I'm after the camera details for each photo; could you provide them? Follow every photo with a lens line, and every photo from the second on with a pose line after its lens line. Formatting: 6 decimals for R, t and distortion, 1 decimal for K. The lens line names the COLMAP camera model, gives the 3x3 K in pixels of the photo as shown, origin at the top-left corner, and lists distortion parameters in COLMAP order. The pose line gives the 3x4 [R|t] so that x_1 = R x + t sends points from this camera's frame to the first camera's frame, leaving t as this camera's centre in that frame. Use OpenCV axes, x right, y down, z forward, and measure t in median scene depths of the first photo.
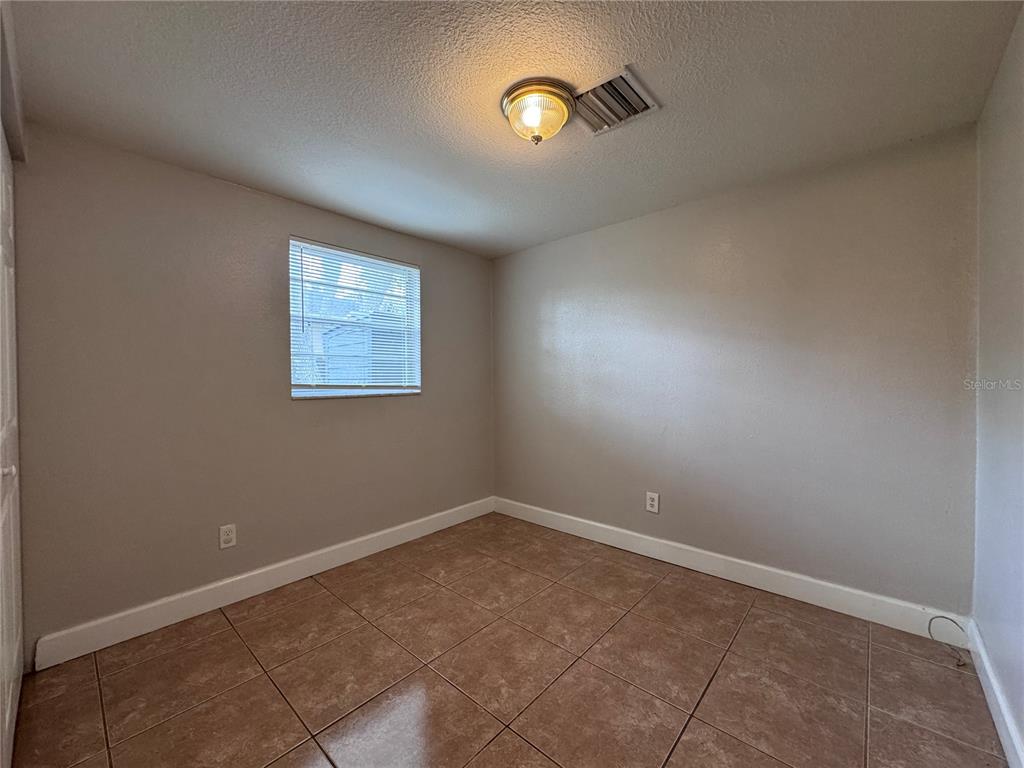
lens RADIAL K [[410.1, 0, 515.2], [0, 410.1, 375.5], [0, 0, 1]] dist [-0.004440, 0.000297]
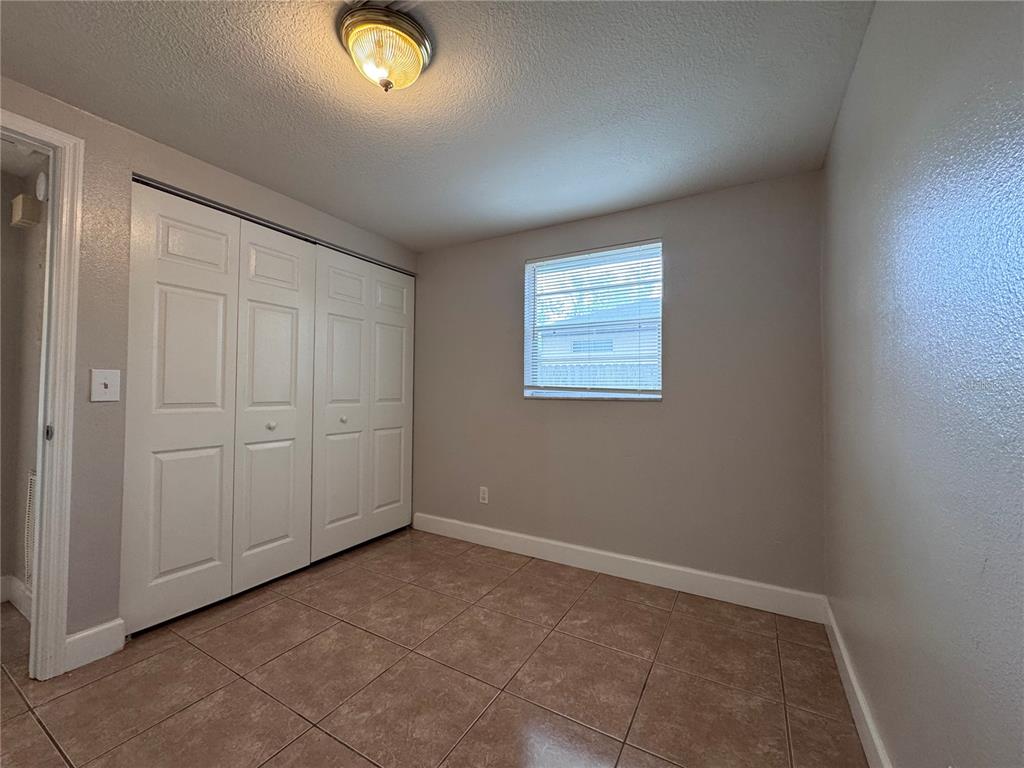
lens RADIAL K [[410.1, 0, 512.6], [0, 410.1, 377.7], [0, 0, 1]] dist [-0.004440, 0.000297]
pose [[0.198387, -0.025983, -0.979779, 0.585130], [-0.003215, 0.999626, -0.027160, 0.029851], [0.980118, 0.008538, 0.198230, 0.703315]]
